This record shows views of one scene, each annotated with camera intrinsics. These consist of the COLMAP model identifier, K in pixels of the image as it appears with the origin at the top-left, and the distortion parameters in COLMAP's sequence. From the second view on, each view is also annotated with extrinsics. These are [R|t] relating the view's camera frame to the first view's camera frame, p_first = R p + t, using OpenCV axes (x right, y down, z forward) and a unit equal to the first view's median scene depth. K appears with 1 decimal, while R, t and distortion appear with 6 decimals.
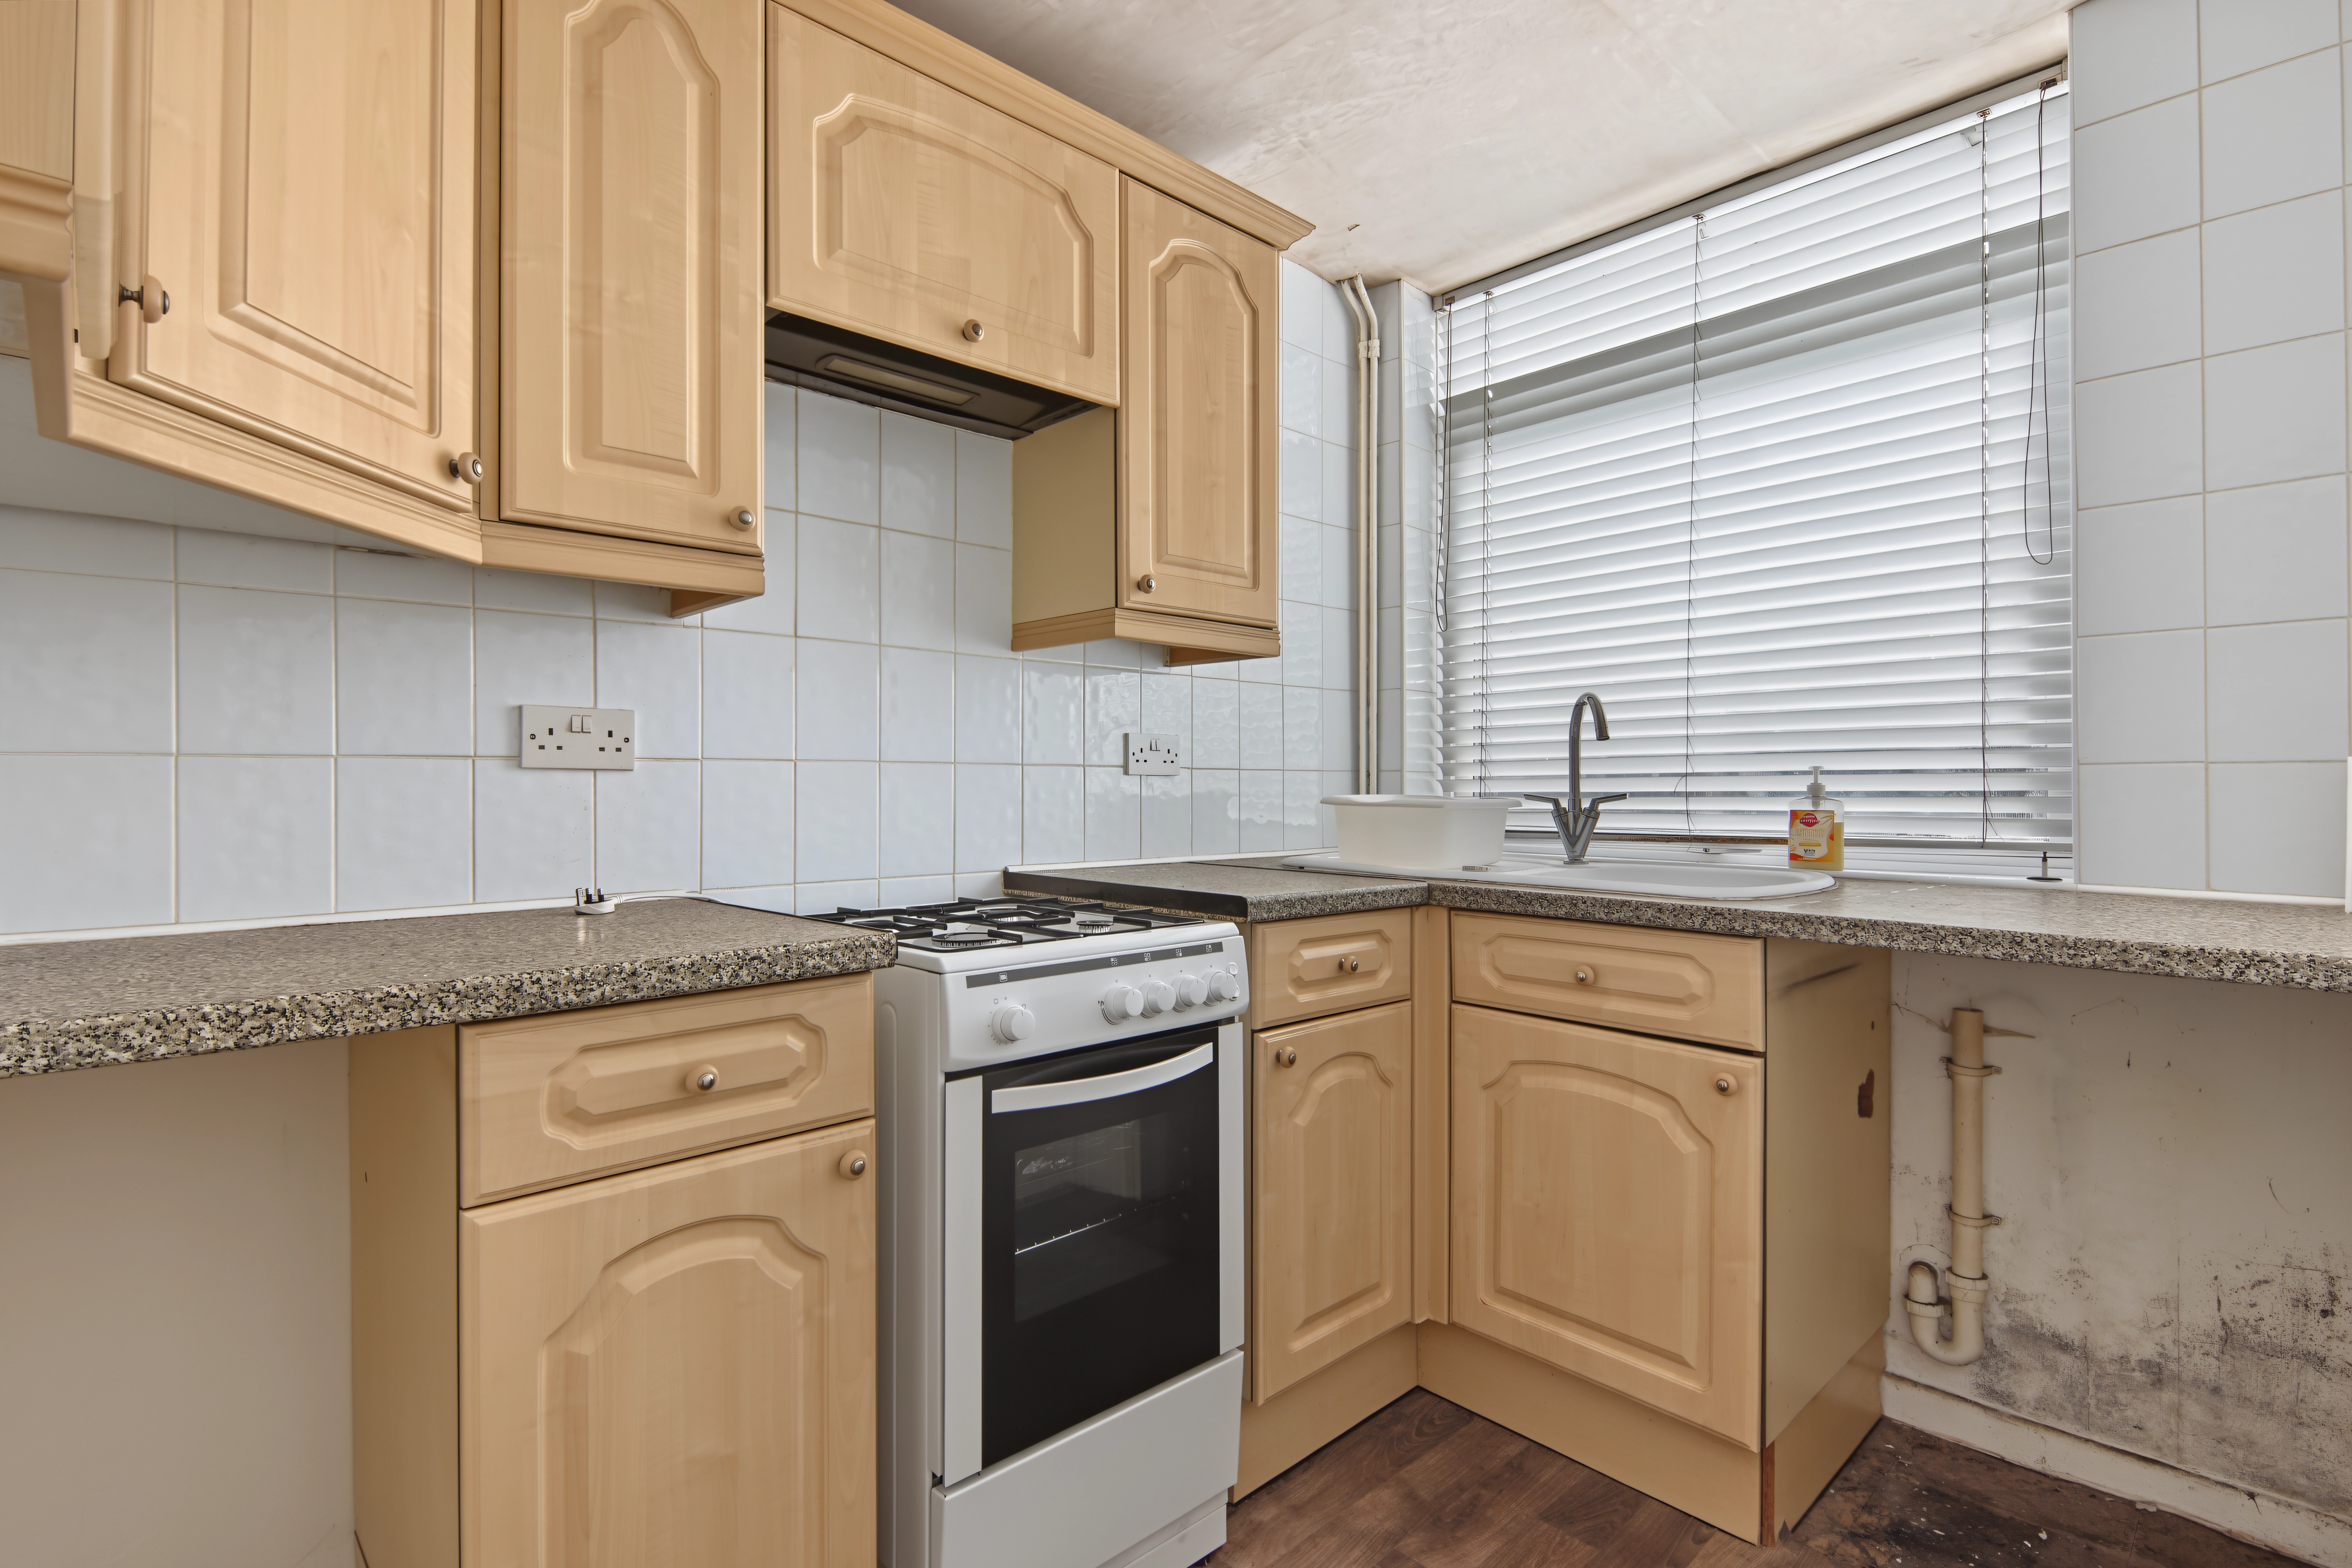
lens RADIAL K [[1084.3, 0, 1176.0], [0, 1084.3, 784.0], [0, 0, 1]] dist [0.004116, -0.000658]
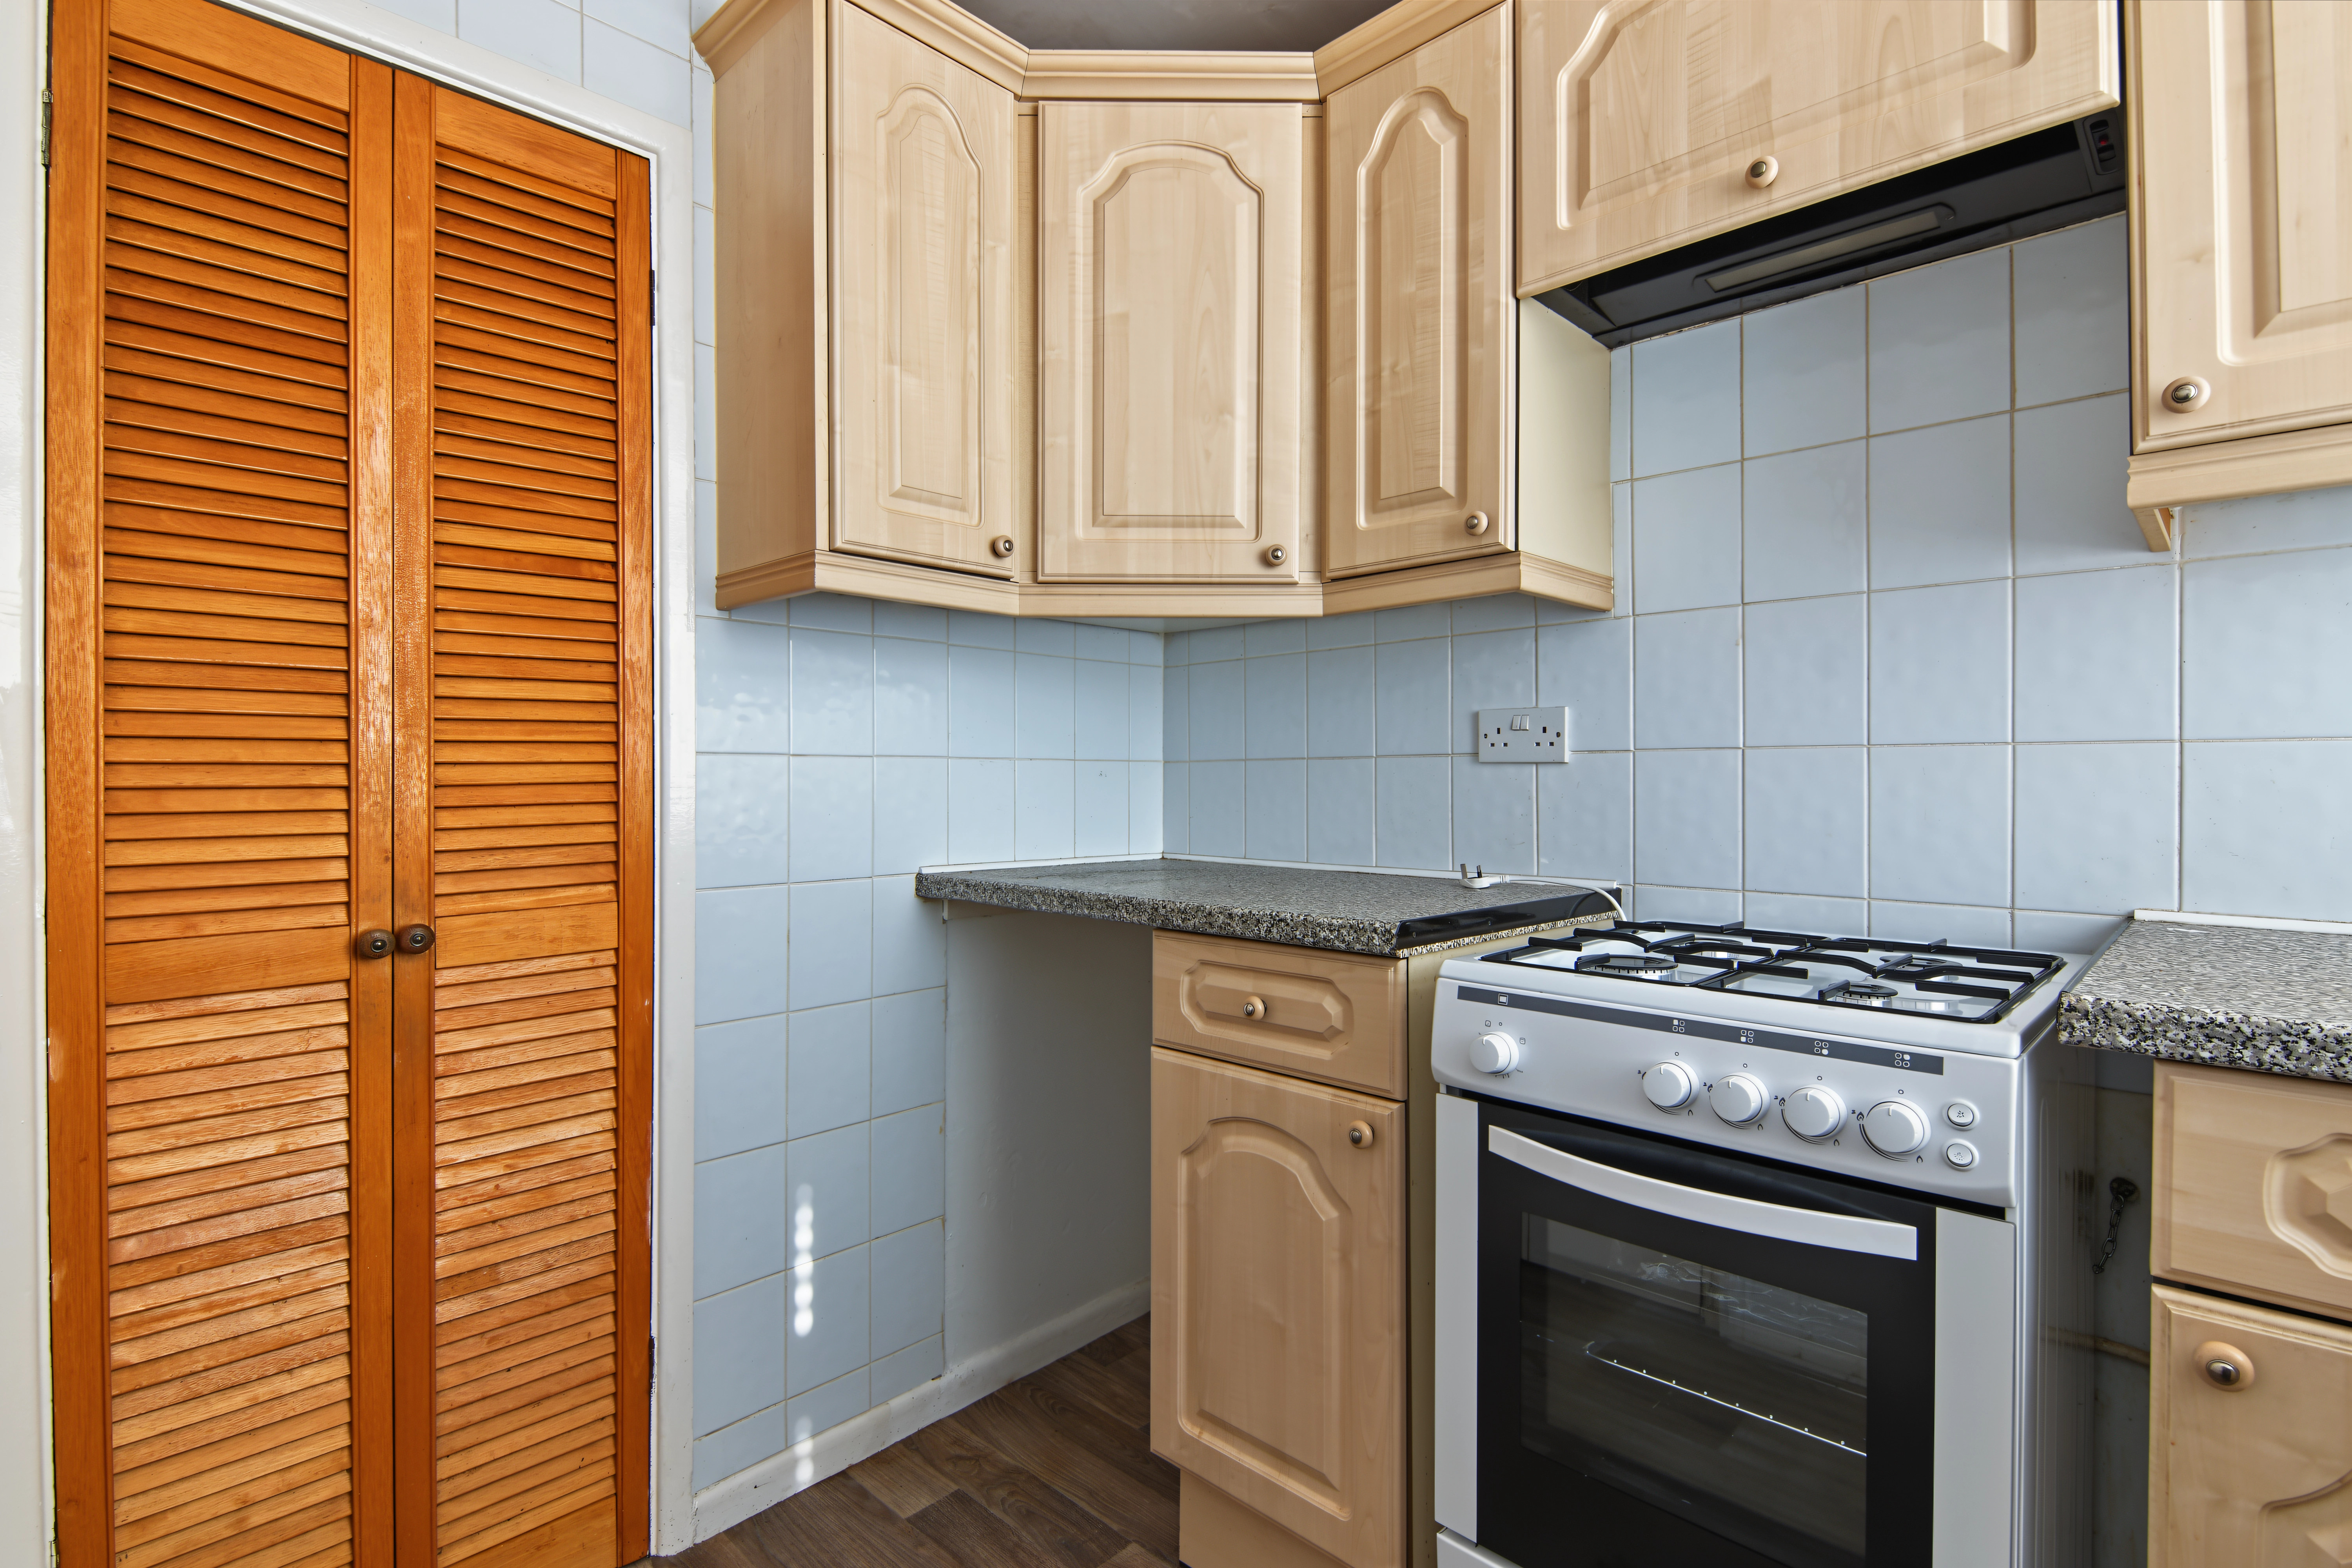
lens RADIAL K [[1133.7, 0, 1168.8], [0, 1133.7, 776.4], [0, 0, 1]] dist [0.001958, 0.000705]
pose [[0.045281, -0.001767, -0.998973, 0.368355], [-0.000251, 0.999998, -0.001780, 0.001622], [0.998974, 0.000331, 0.045281, 0.351744]]
